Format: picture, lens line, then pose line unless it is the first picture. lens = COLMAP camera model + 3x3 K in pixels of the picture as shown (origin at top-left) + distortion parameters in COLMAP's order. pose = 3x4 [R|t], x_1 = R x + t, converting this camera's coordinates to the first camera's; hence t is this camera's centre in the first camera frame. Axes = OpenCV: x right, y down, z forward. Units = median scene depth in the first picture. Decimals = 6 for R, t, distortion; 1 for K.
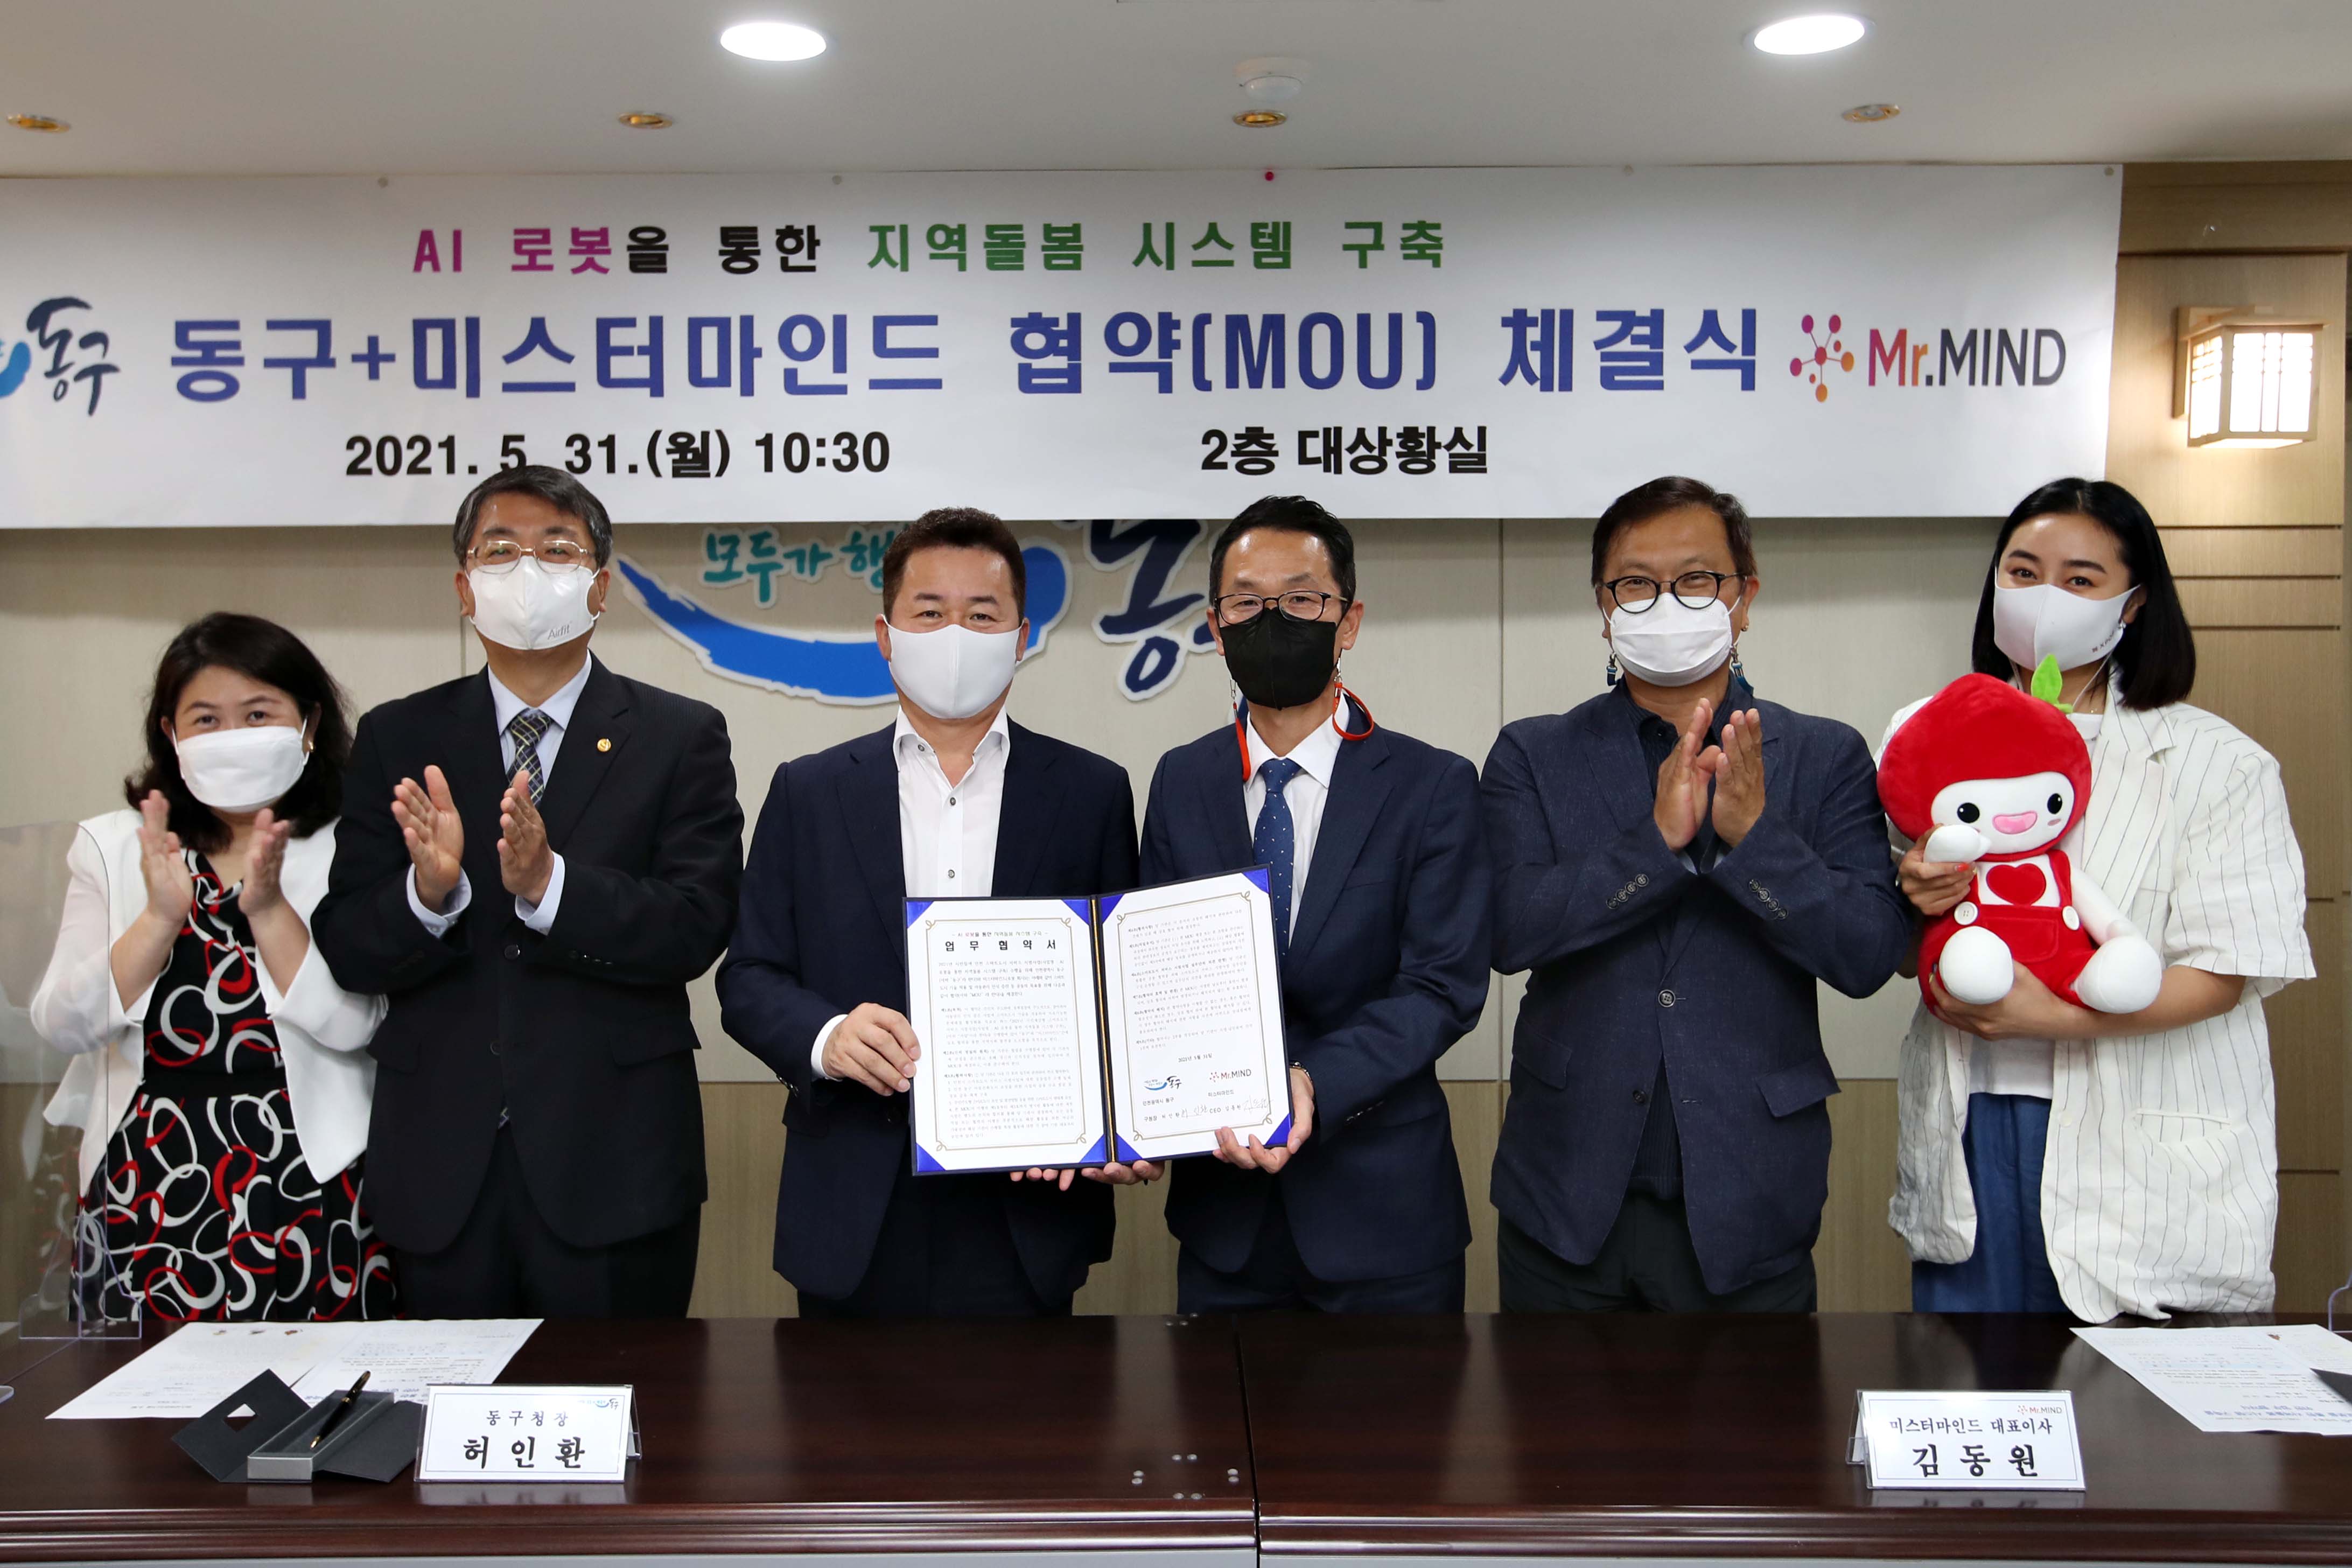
lens RADIAL K [[1820.6, 0, 1174.8], [0, 1820.6, 773.5], [0, 0, 1]] dist [-0.000957, 0.029712]
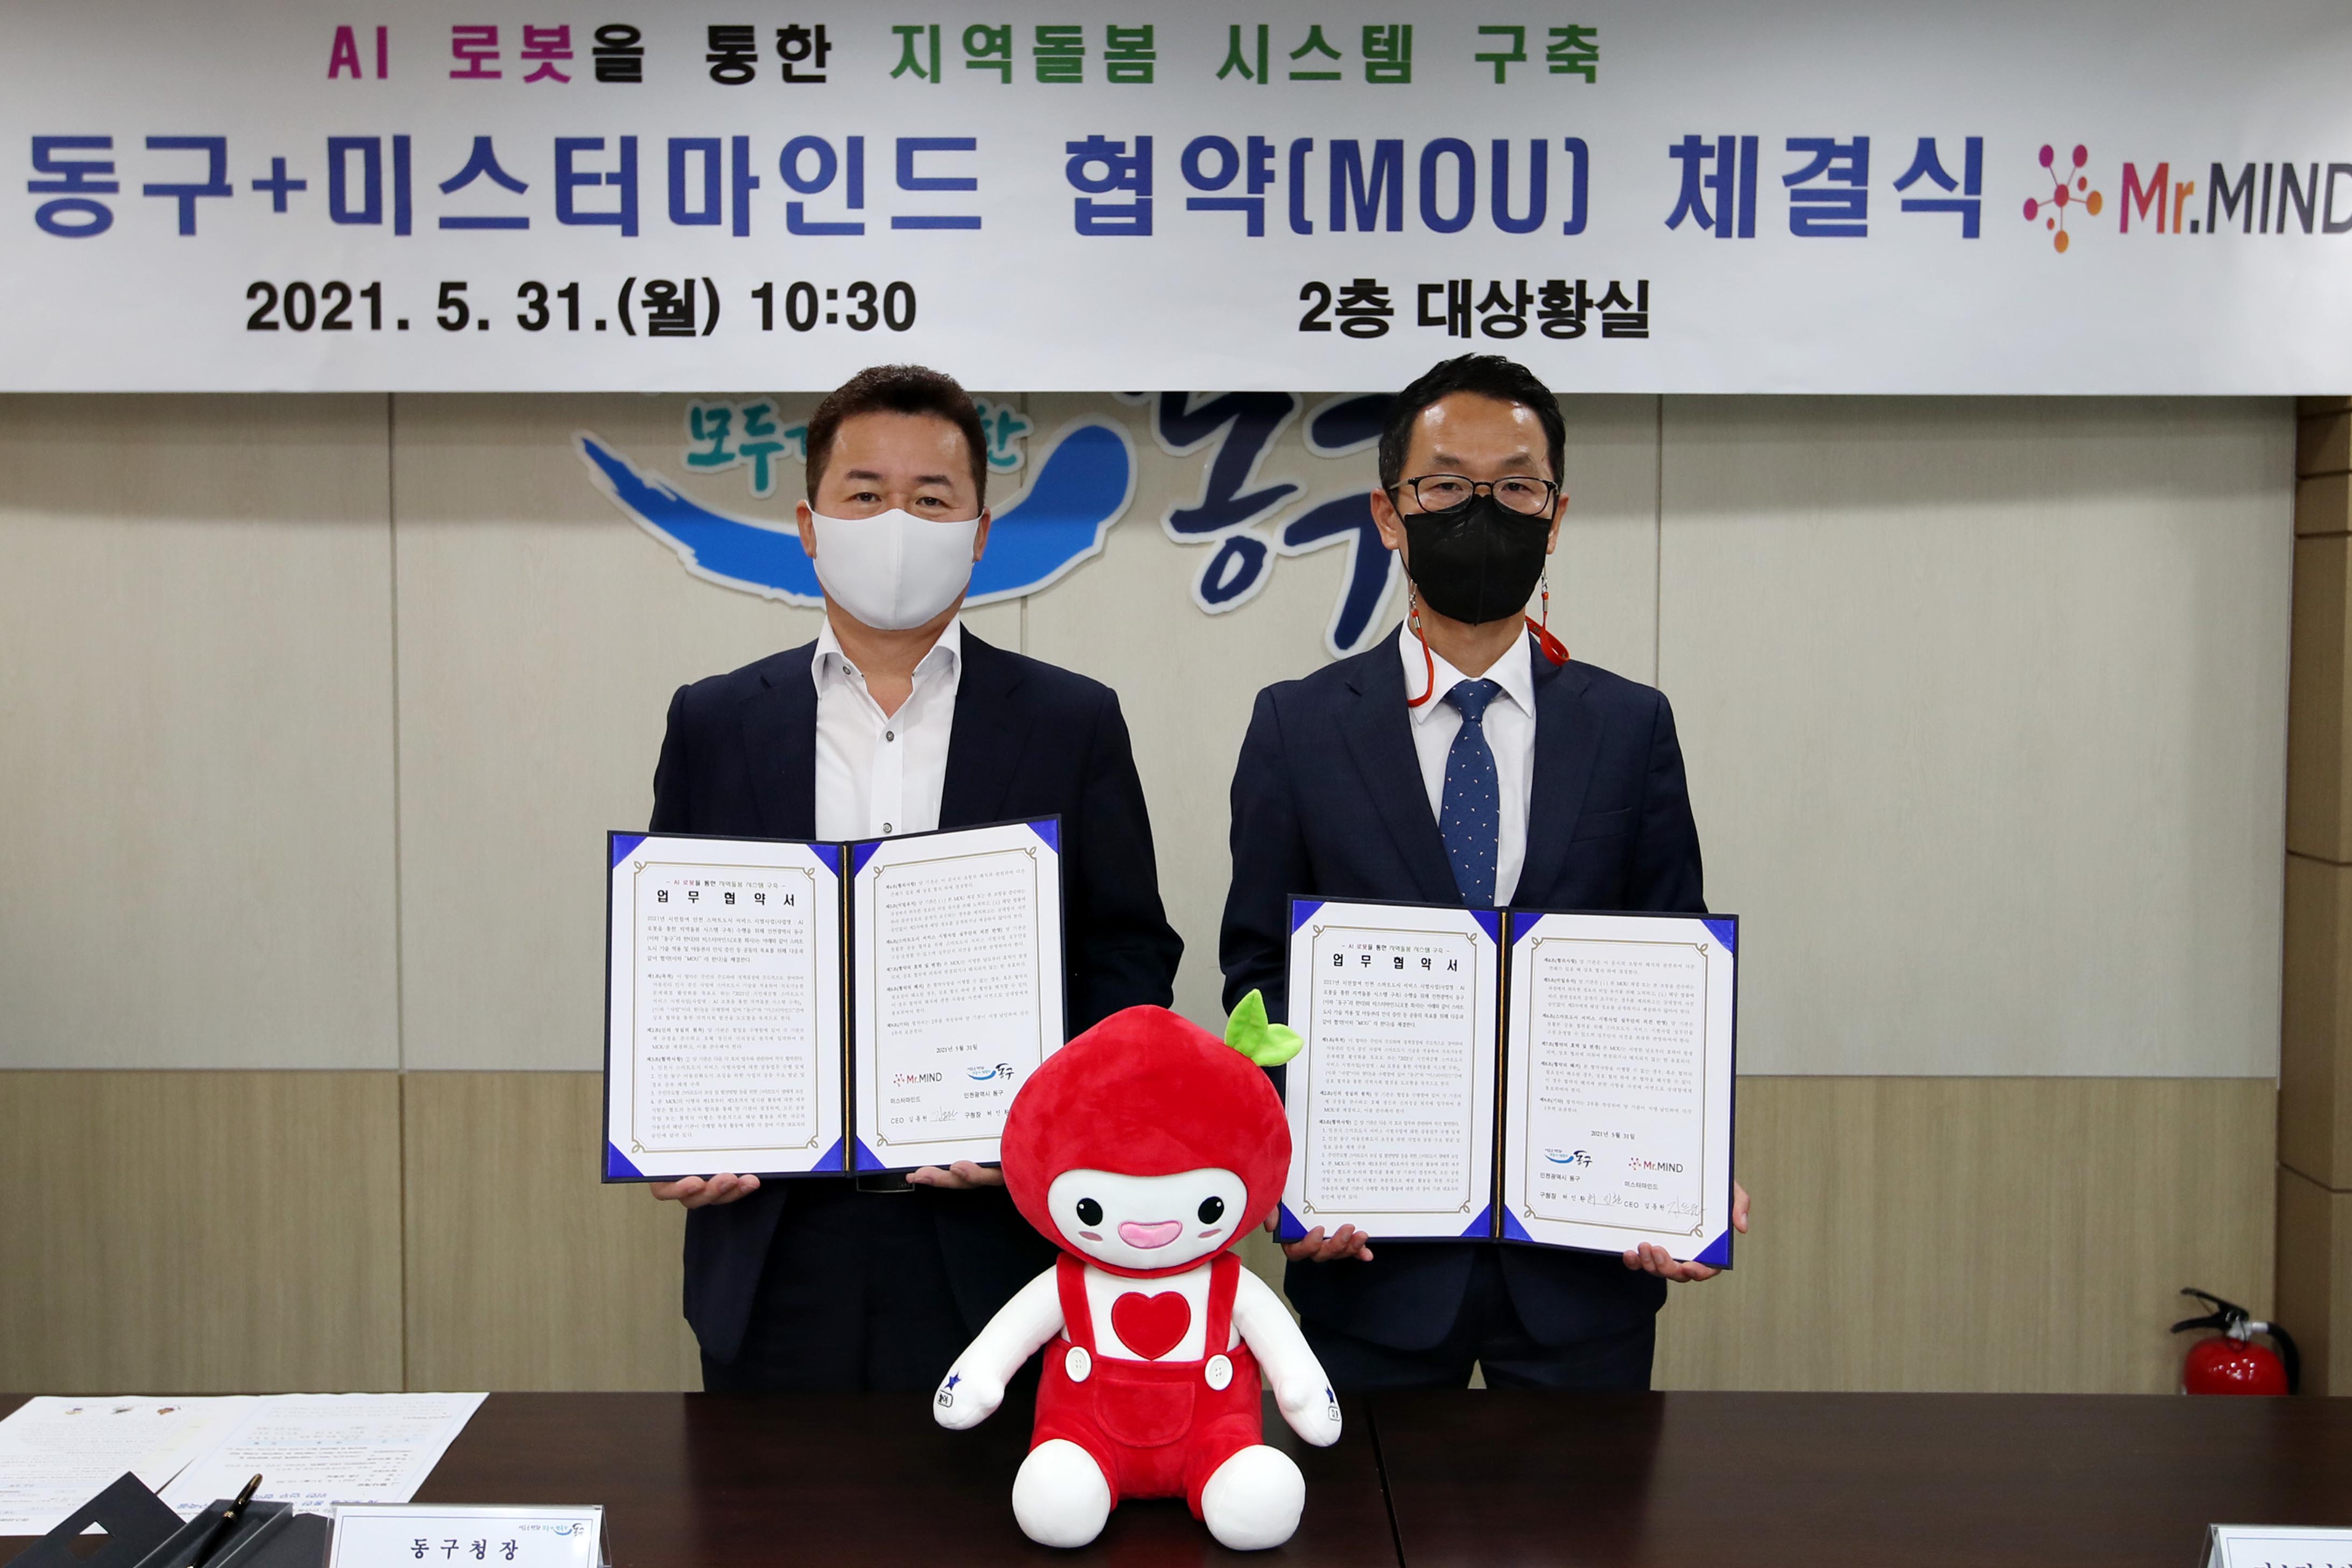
lens RADIAL K [[1820.6, 0, 1164.4], [0, 1820.6, 723.2], [0, 0, 1]] dist [-0.000957, 0.029712]
pose [[0.999953, 0.005932, 0.007698, -0.050922], [-0.006124, 0.999665, 0.025152, -0.011457], [-0.007547, -0.025198, 0.999654, 0.180215]]
